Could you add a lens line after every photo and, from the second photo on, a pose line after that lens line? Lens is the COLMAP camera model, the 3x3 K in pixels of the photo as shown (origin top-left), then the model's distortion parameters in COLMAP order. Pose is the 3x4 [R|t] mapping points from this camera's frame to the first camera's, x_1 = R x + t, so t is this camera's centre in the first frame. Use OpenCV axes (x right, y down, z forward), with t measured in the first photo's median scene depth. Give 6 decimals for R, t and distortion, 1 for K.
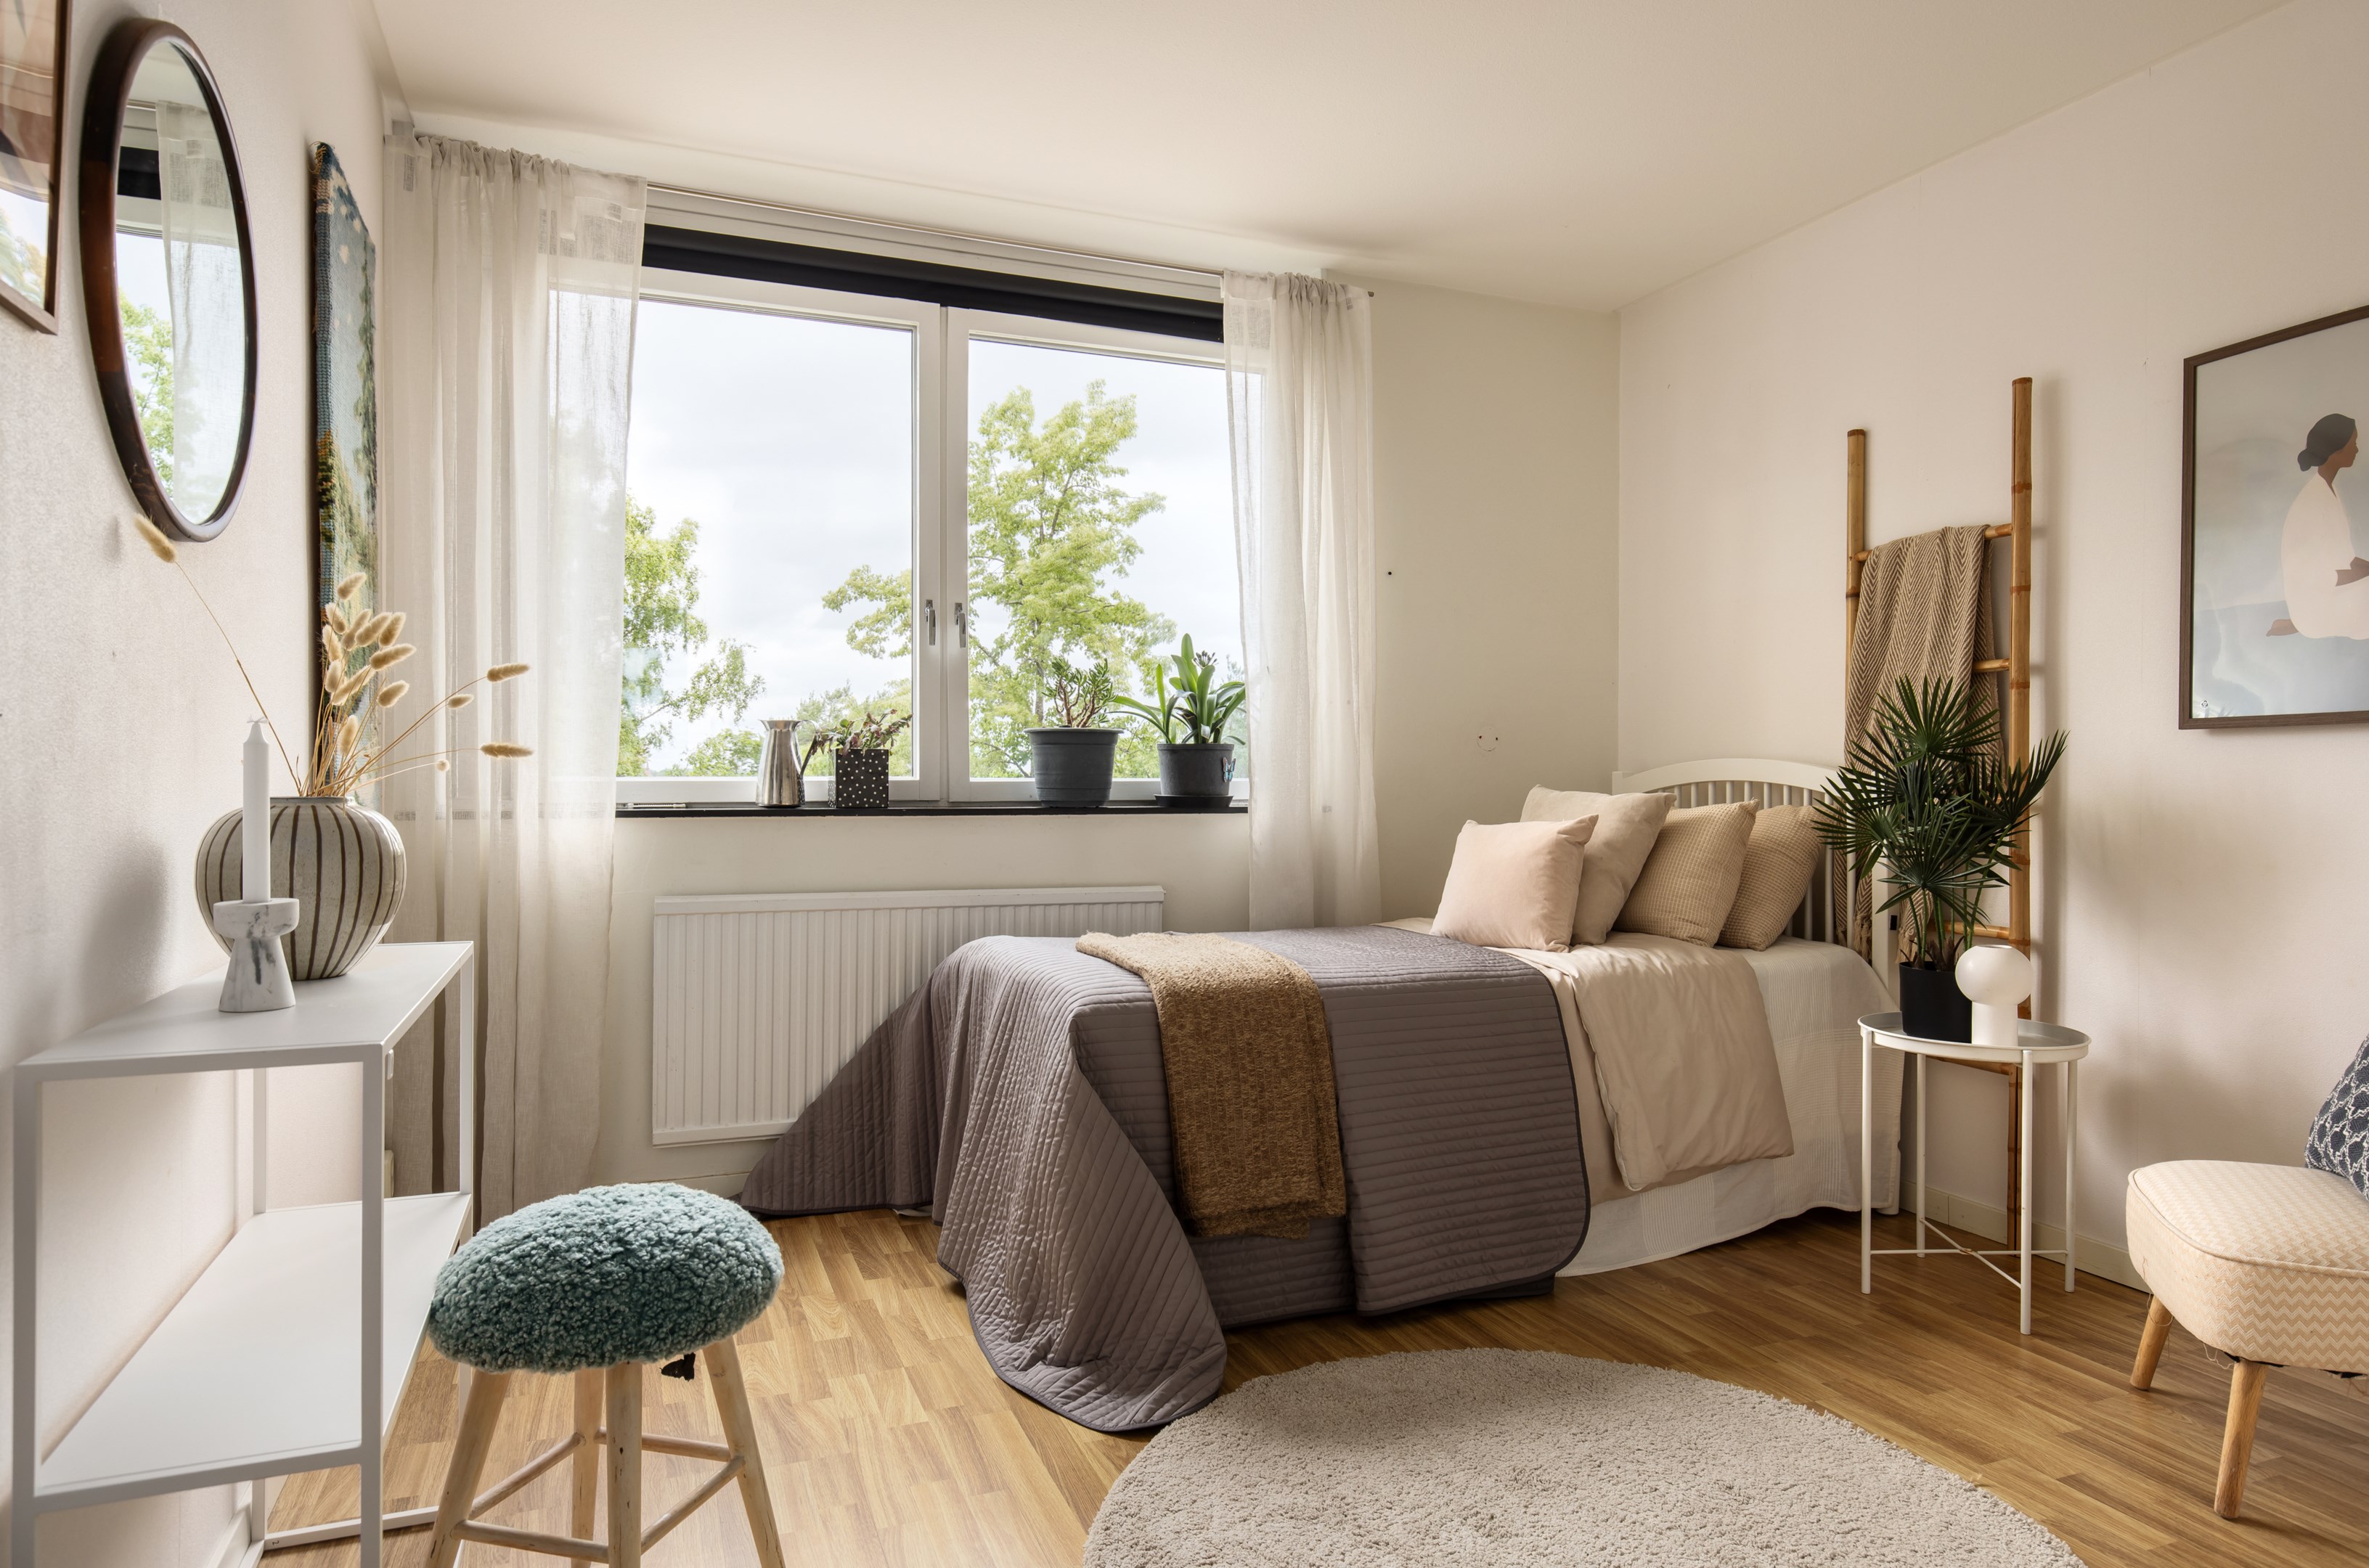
lens RADIAL K [[1417.9, 0, 1184.5], [0, 1417.9, 784.0], [0, 0, 1]] dist [0.003799, -0.002179]
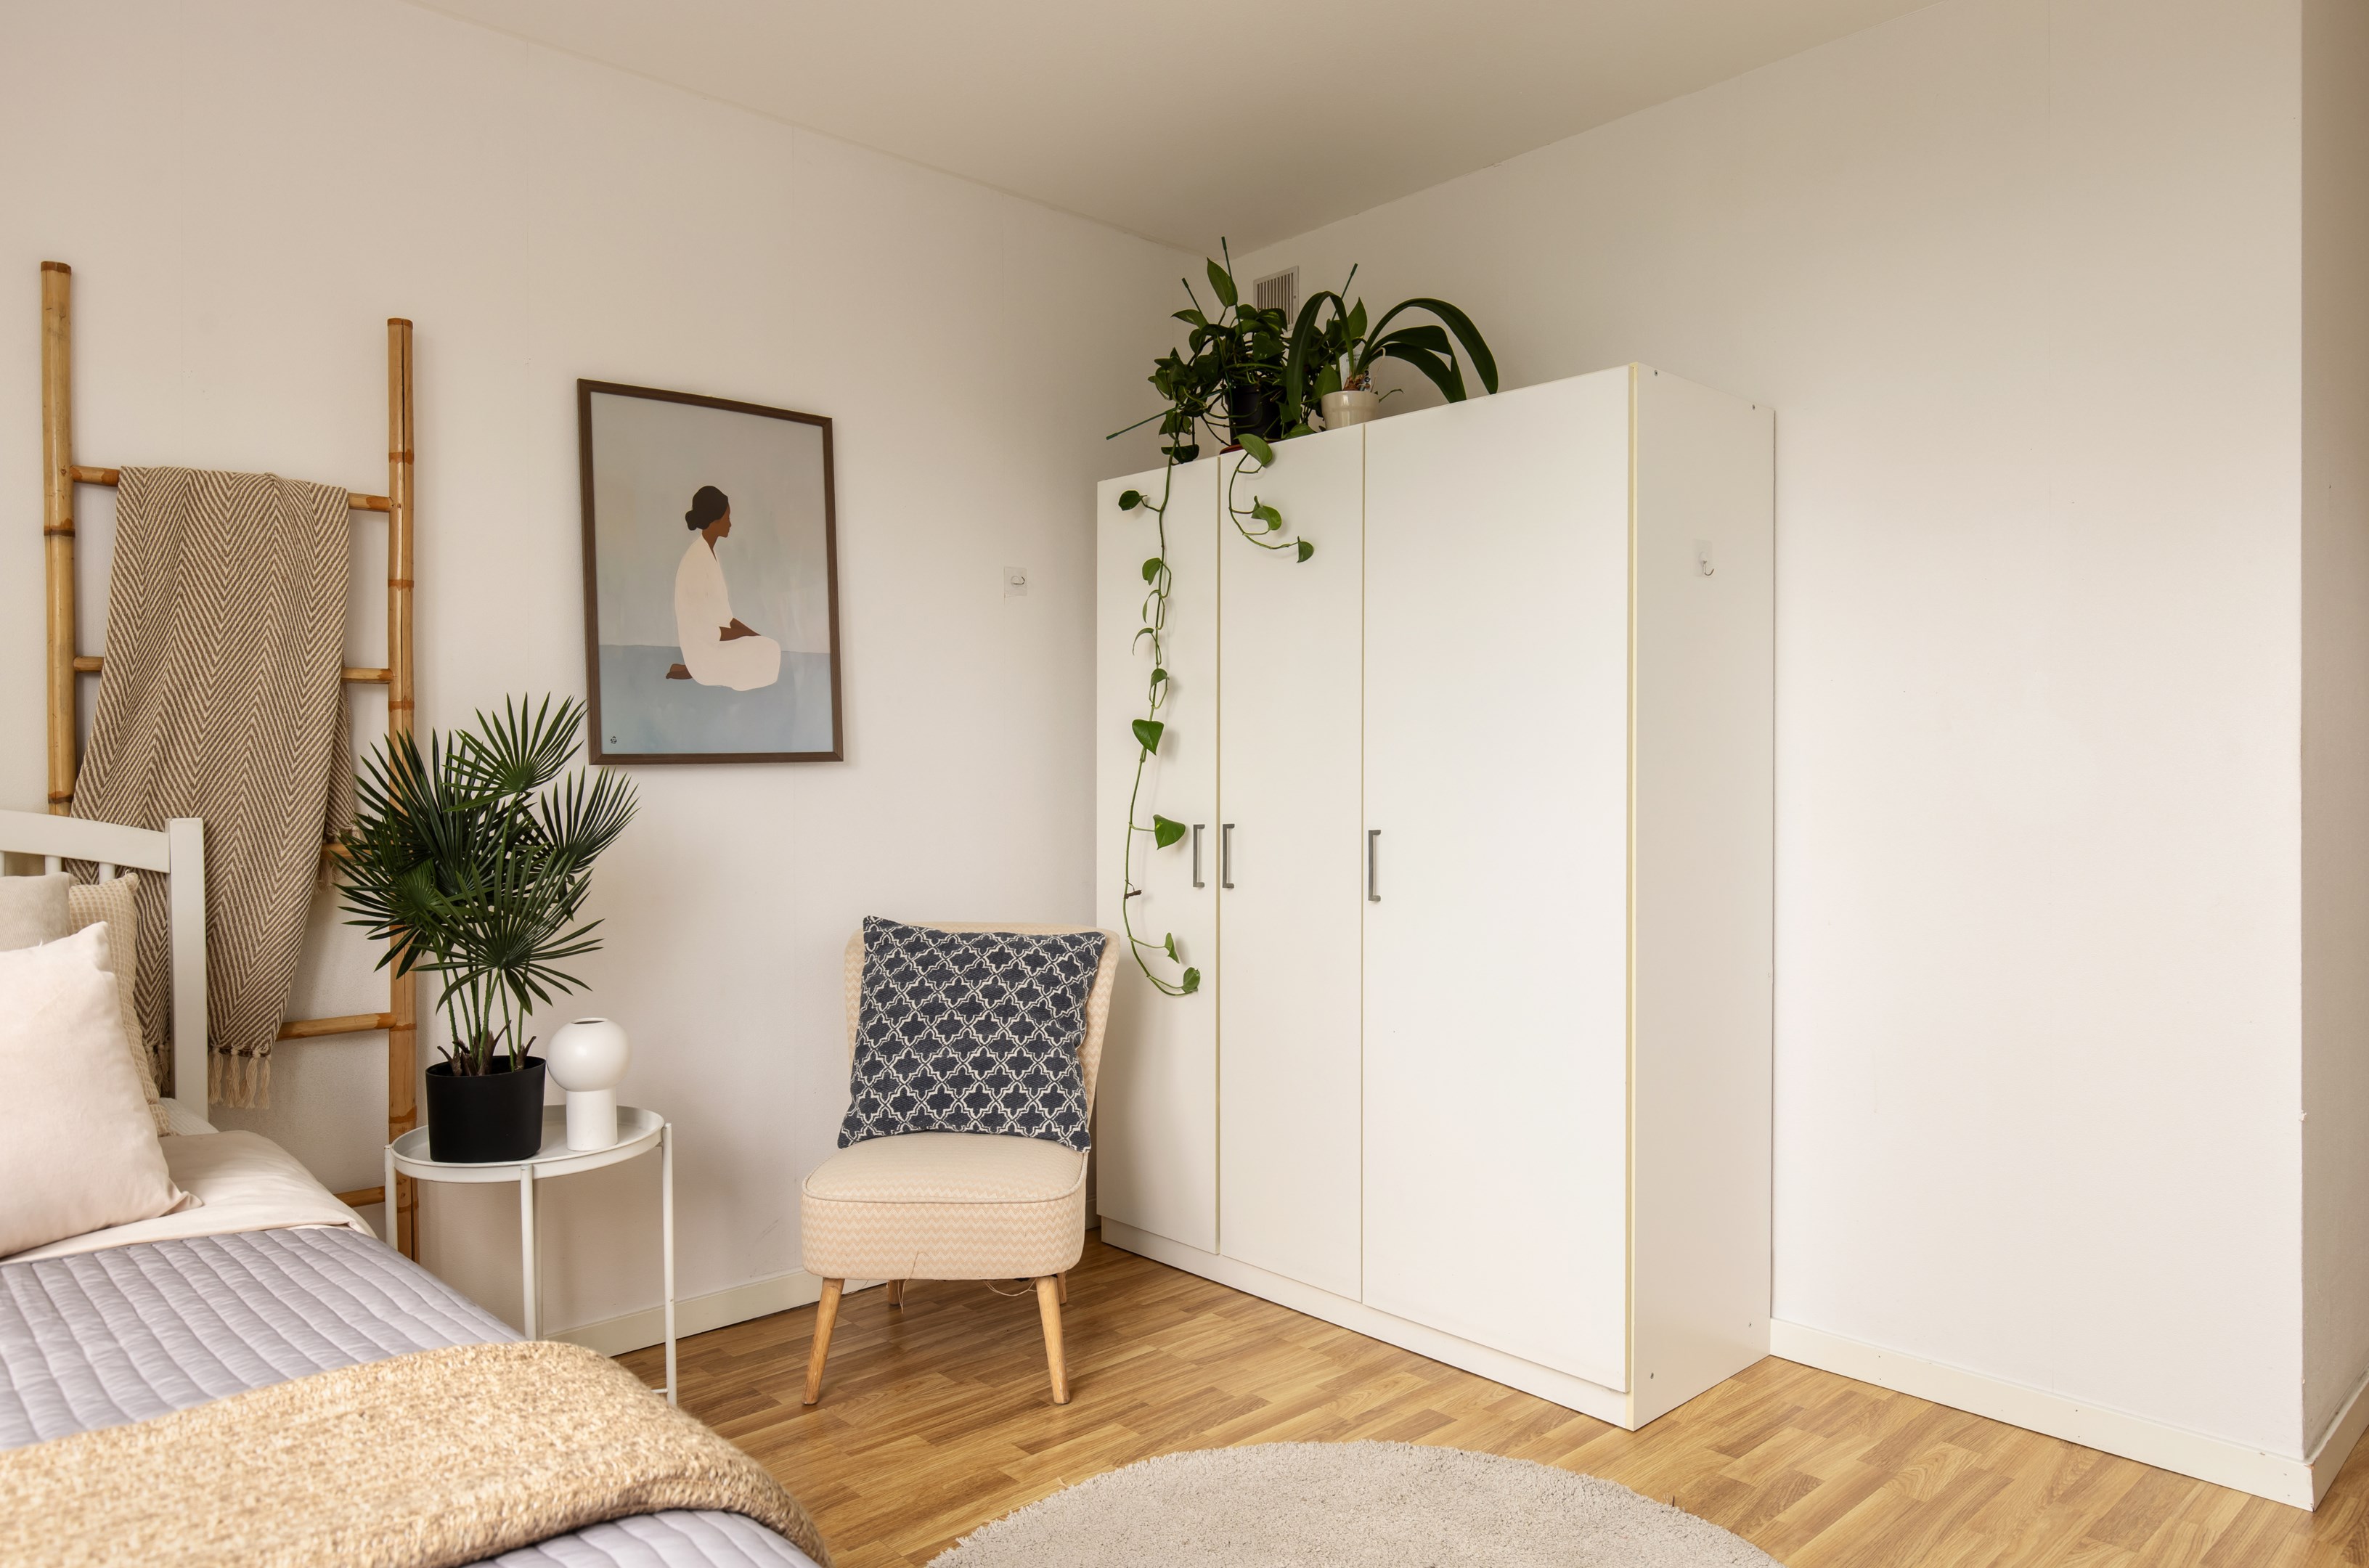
lens RADIAL K [[1532.8, 0, 1154.7], [0, 1532.8, 779.5], [0, 0, 1]] dist [0.004695, -0.001137]
pose [[-0.358919, -0.009969, 0.933315, -0.138570], [0.011316, 0.999823, 0.015031, -0.013816], [-0.933300, 0.015957, -0.358743, 0.347426]]
